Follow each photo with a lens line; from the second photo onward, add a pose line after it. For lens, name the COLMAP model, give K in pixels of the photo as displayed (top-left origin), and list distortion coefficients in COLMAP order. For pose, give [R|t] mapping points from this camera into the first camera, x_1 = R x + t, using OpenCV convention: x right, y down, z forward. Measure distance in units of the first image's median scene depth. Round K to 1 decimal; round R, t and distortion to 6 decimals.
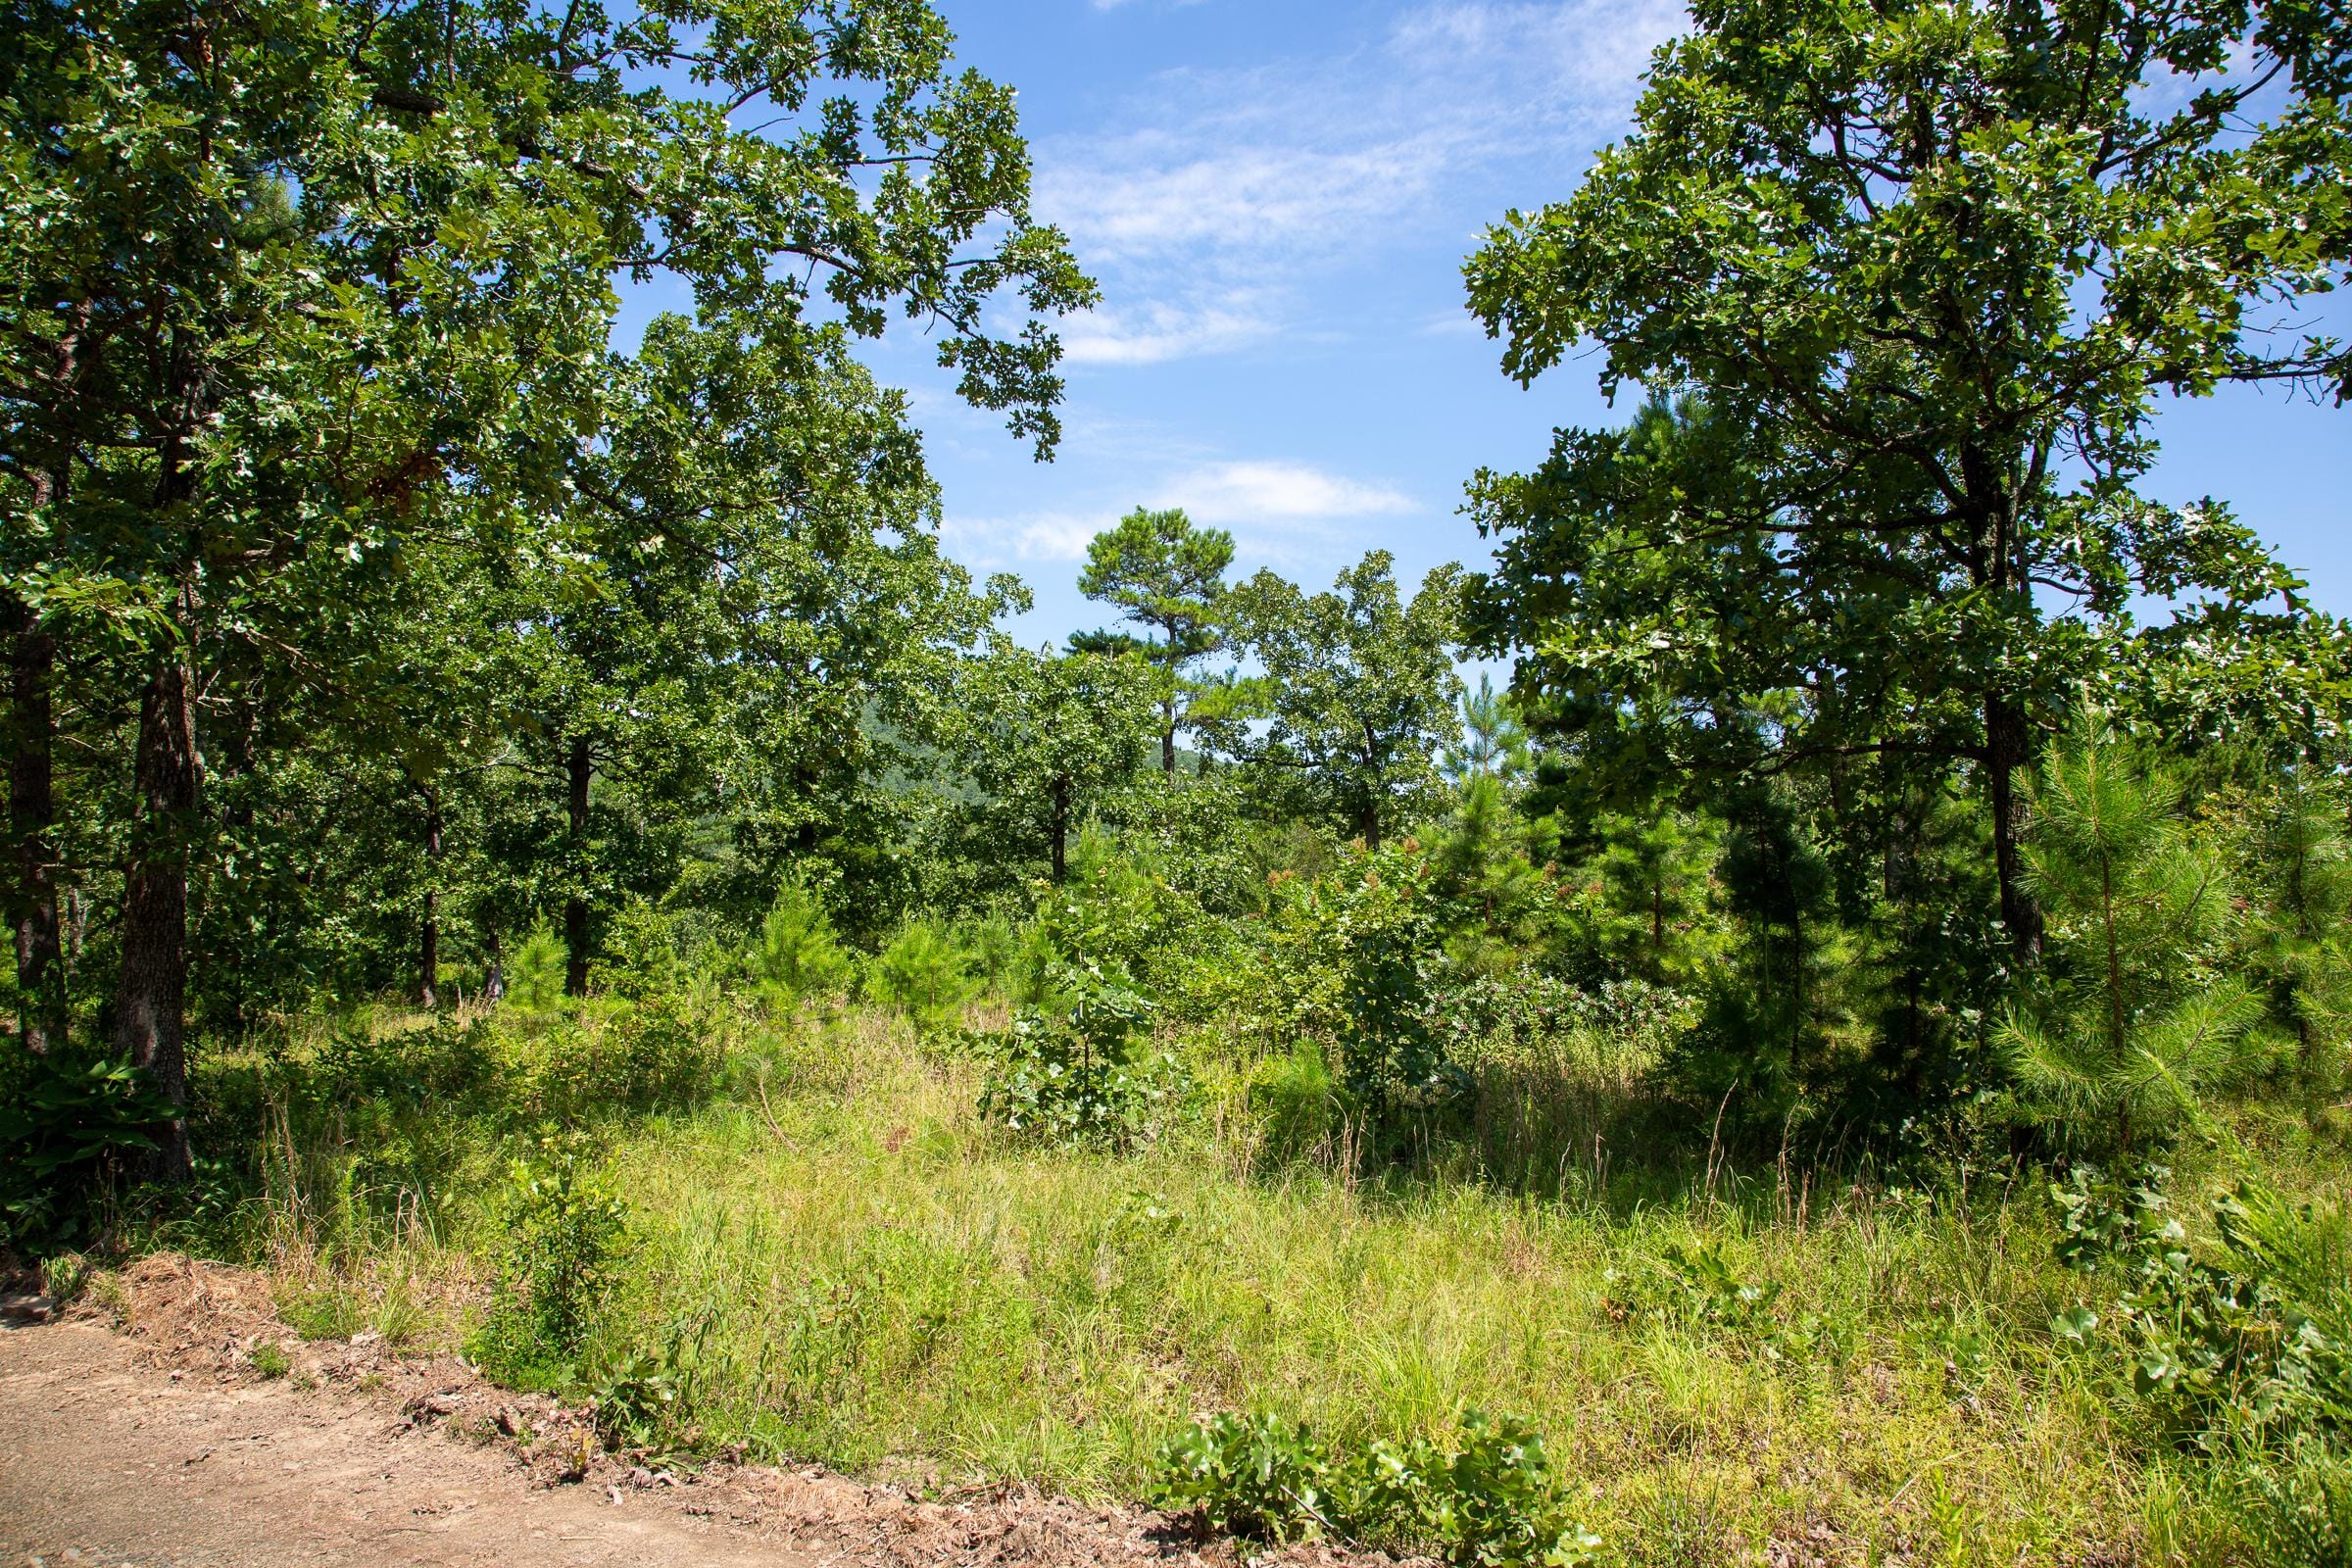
lens RADIAL K [[1621.1, 0, 1175.1], [0, 1621.1, 775.3], [0, 0, 1]] dist [-0.121955, 0.002714]
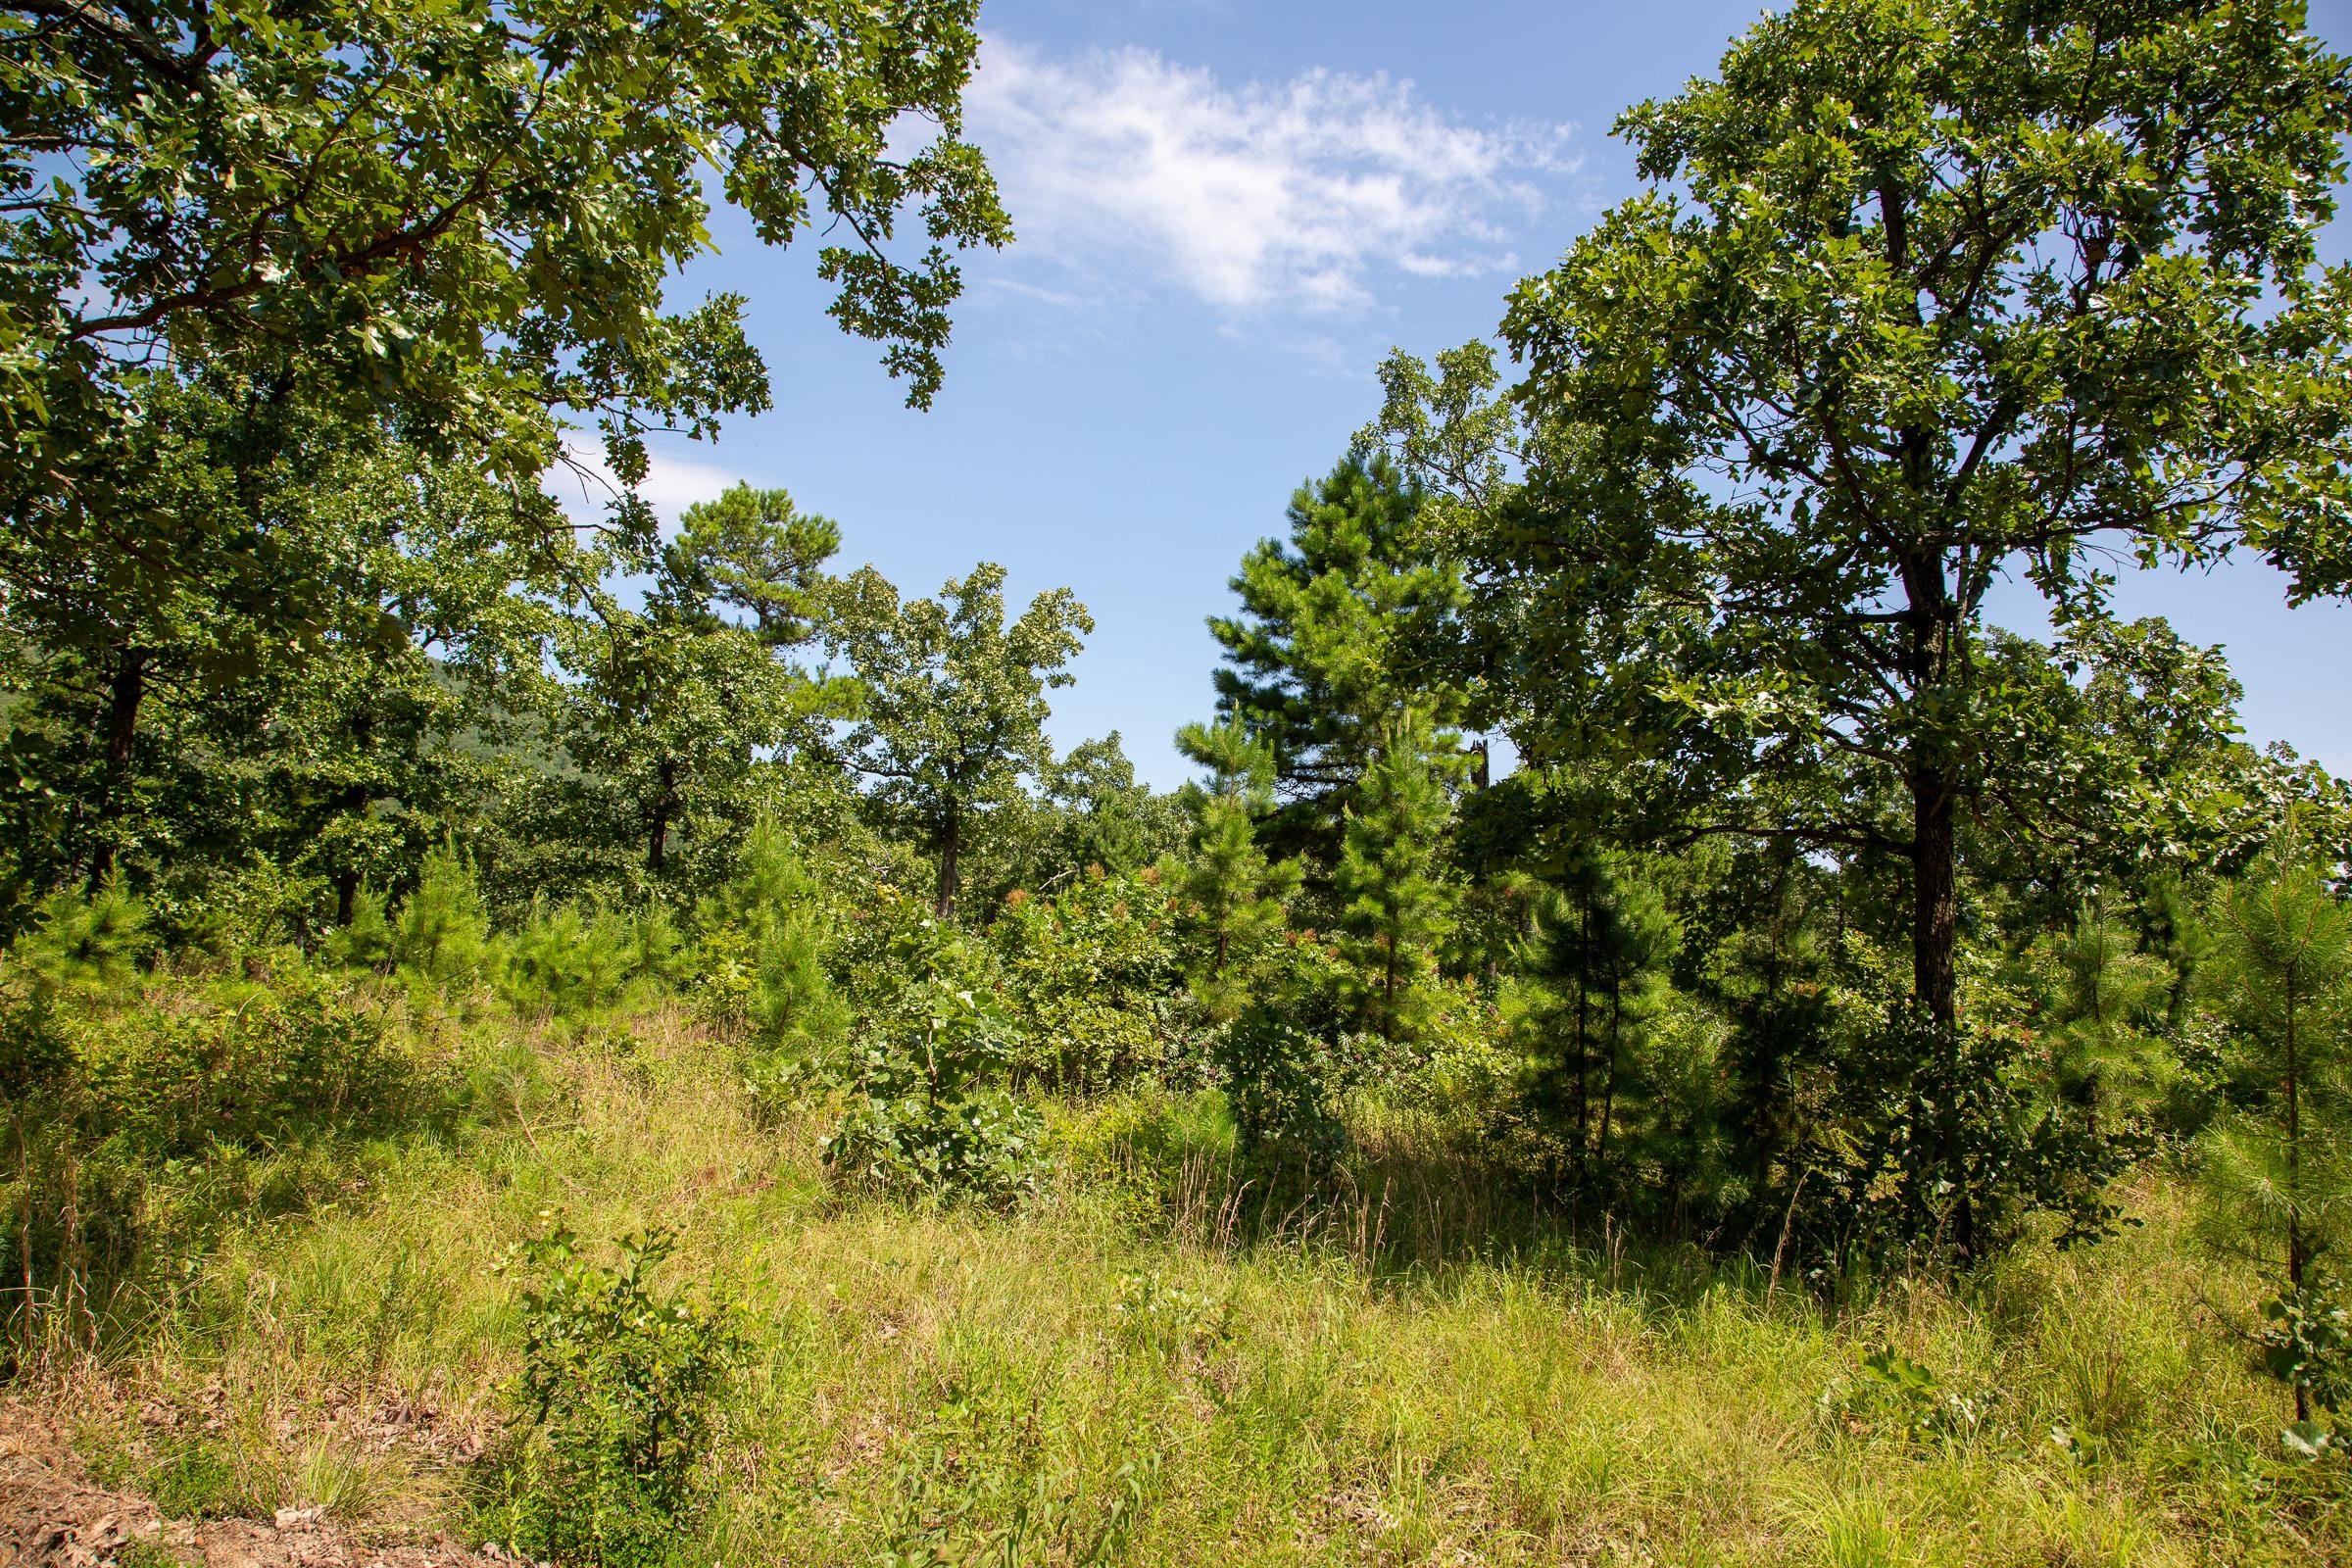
lens RADIAL K [[1607.3, 0, 1176.0], [0, 1607.3, 784.0], [0, 0, 1]] dist [-0.125709, 0.073373]
pose [[0.939727, 0.105890, 0.325117, -0.158310], [-0.103956, 0.994307, -0.023366, 0.010163], [-0.325741, -0.011840, 0.945385, 0.102727]]
